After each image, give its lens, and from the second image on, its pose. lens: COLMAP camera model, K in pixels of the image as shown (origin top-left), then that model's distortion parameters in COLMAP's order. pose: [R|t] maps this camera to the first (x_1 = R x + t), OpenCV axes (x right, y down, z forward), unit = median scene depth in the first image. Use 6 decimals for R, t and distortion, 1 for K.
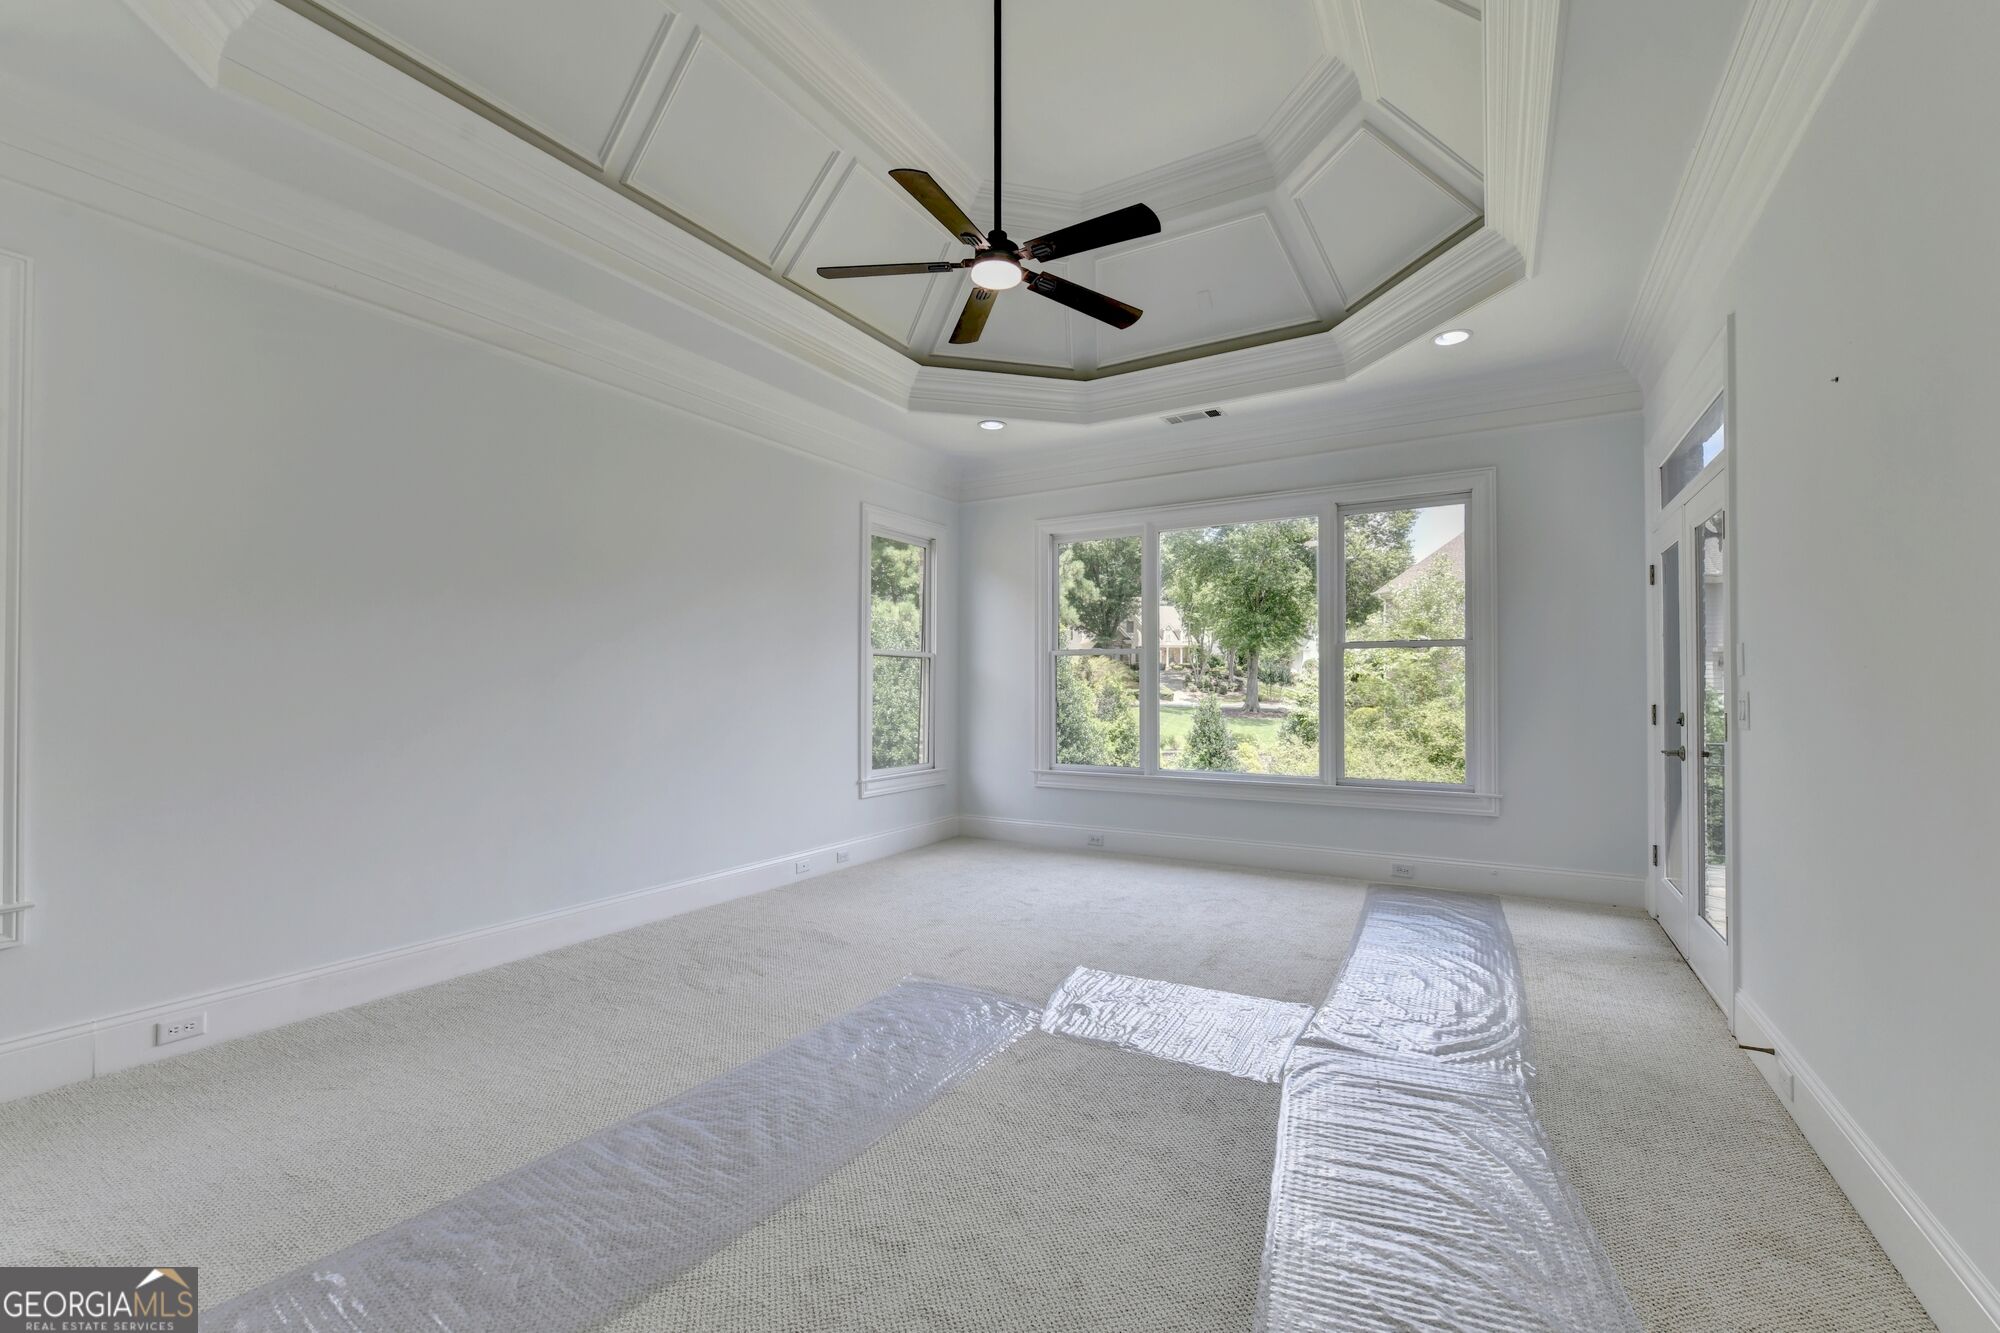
lens RADIAL K [[811.7, 0, 1005.7], [0, 811.7, 676.4], [0, 0, 1]] dist [-0.006580, -0.000474]
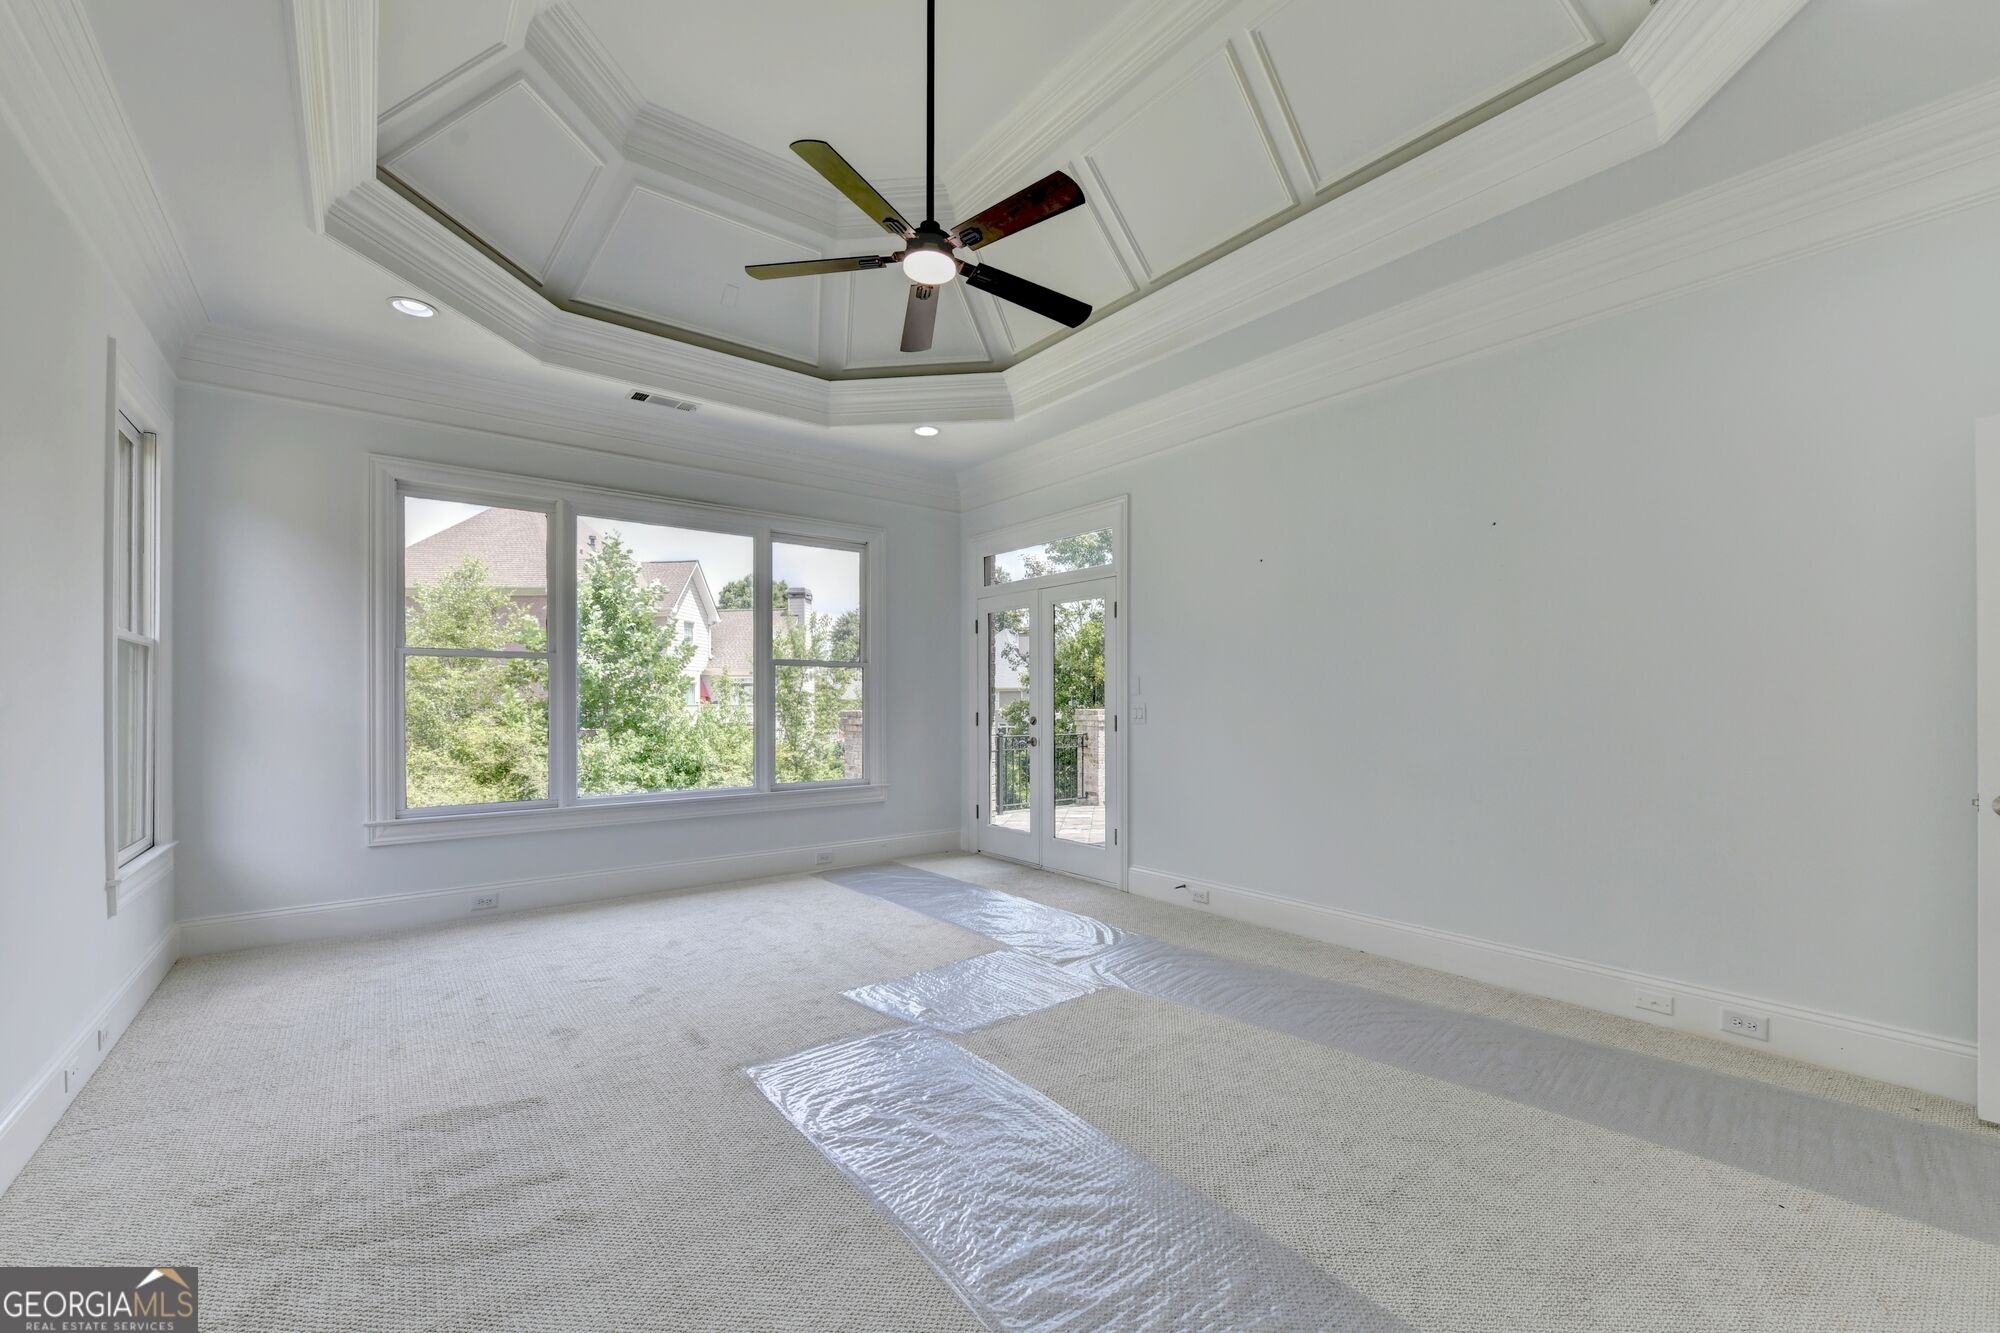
lens RADIAL K [[811.7, 0, 1019.0], [0, 811.7, 697.8], [0, 0, 1]] dist [-0.006580, -0.000474]
pose [[0.361239, 0.006532, 0.932450, -0.530366], [-0.012532, 0.999919, -0.002150, 0.008751], [-0.932389, -0.010909, 0.361292, 0.339684]]
